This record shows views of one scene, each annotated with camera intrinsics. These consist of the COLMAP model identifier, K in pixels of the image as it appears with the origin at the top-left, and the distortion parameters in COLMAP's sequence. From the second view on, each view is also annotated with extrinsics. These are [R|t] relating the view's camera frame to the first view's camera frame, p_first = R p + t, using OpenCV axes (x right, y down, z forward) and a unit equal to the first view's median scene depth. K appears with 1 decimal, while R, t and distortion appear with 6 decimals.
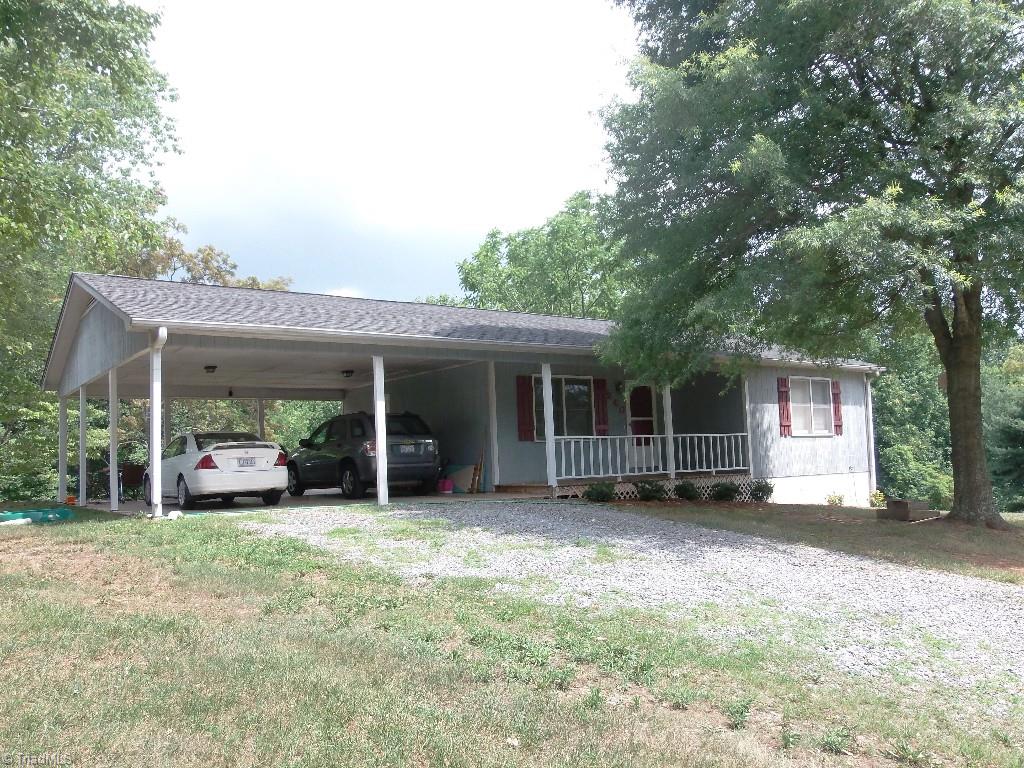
lens RADIAL K [[814.4, 0, 511.9], [0, 814.4, 412.4], [0, 0, 1]] dist [-0.030638, 0.001462]
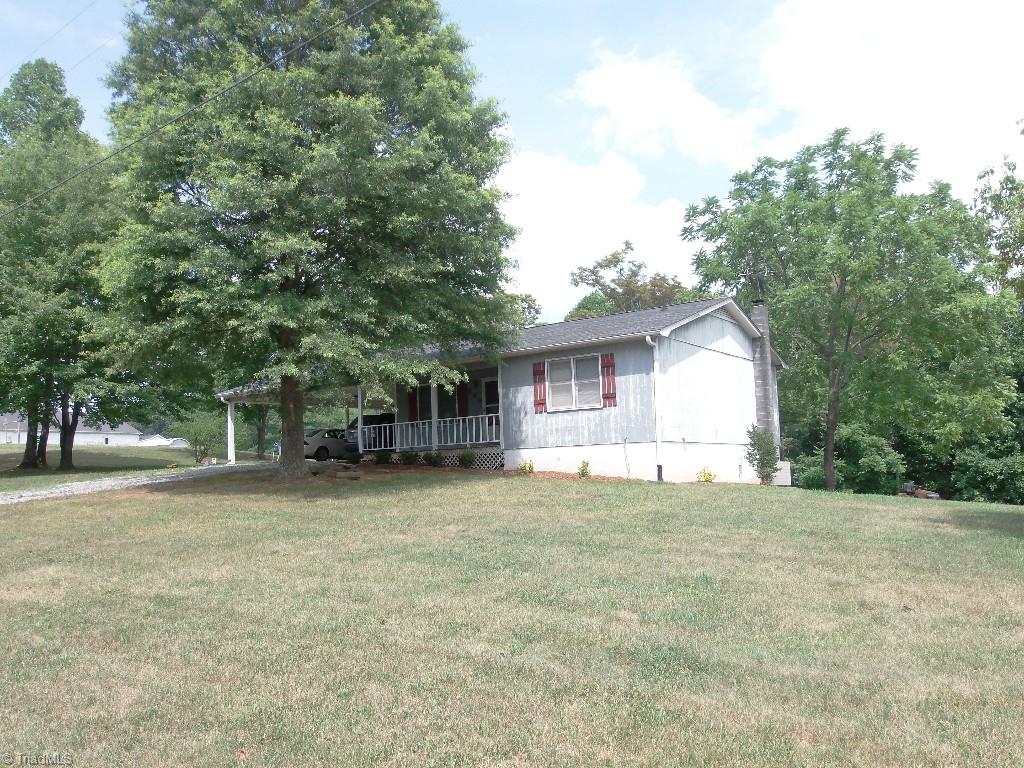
lens RADIAL K [[814.4, 0, 511.9], [0, 814.4, 412.4], [0, 0, 1]] dist [-0.030638, 0.001462]
pose [[0.313647, -0.048266, -0.948312, 1.457255], [0.079316, 0.996549, -0.024488, 0.055388], [0.946221, -0.067536, 0.316393, 0.607054]]
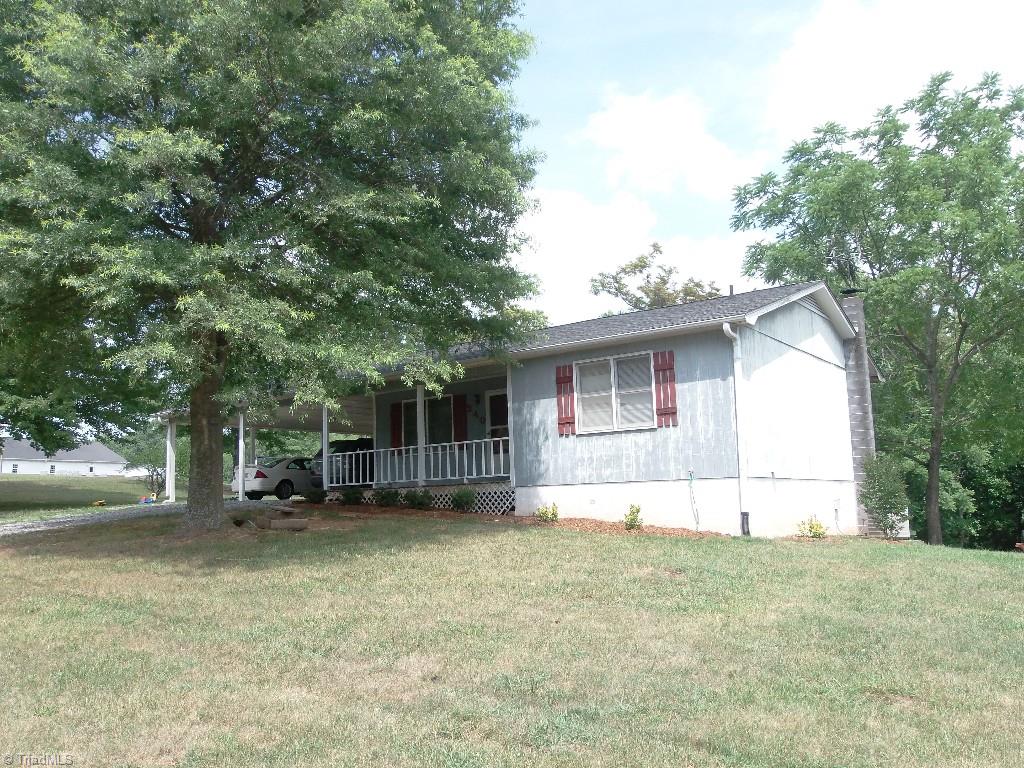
lens RADIAL K [[831.7, 0, 512.0], [0, 831.7, 384.0], [0, 0, 1]] dist [-0.031105, -0.001779]
pose [[0.305887, -0.114213, -0.945192, 1.152481], [0.074874, 0.992589, -0.095709, 0.055283], [0.949119, -0.041494, 0.312172, 0.699652]]
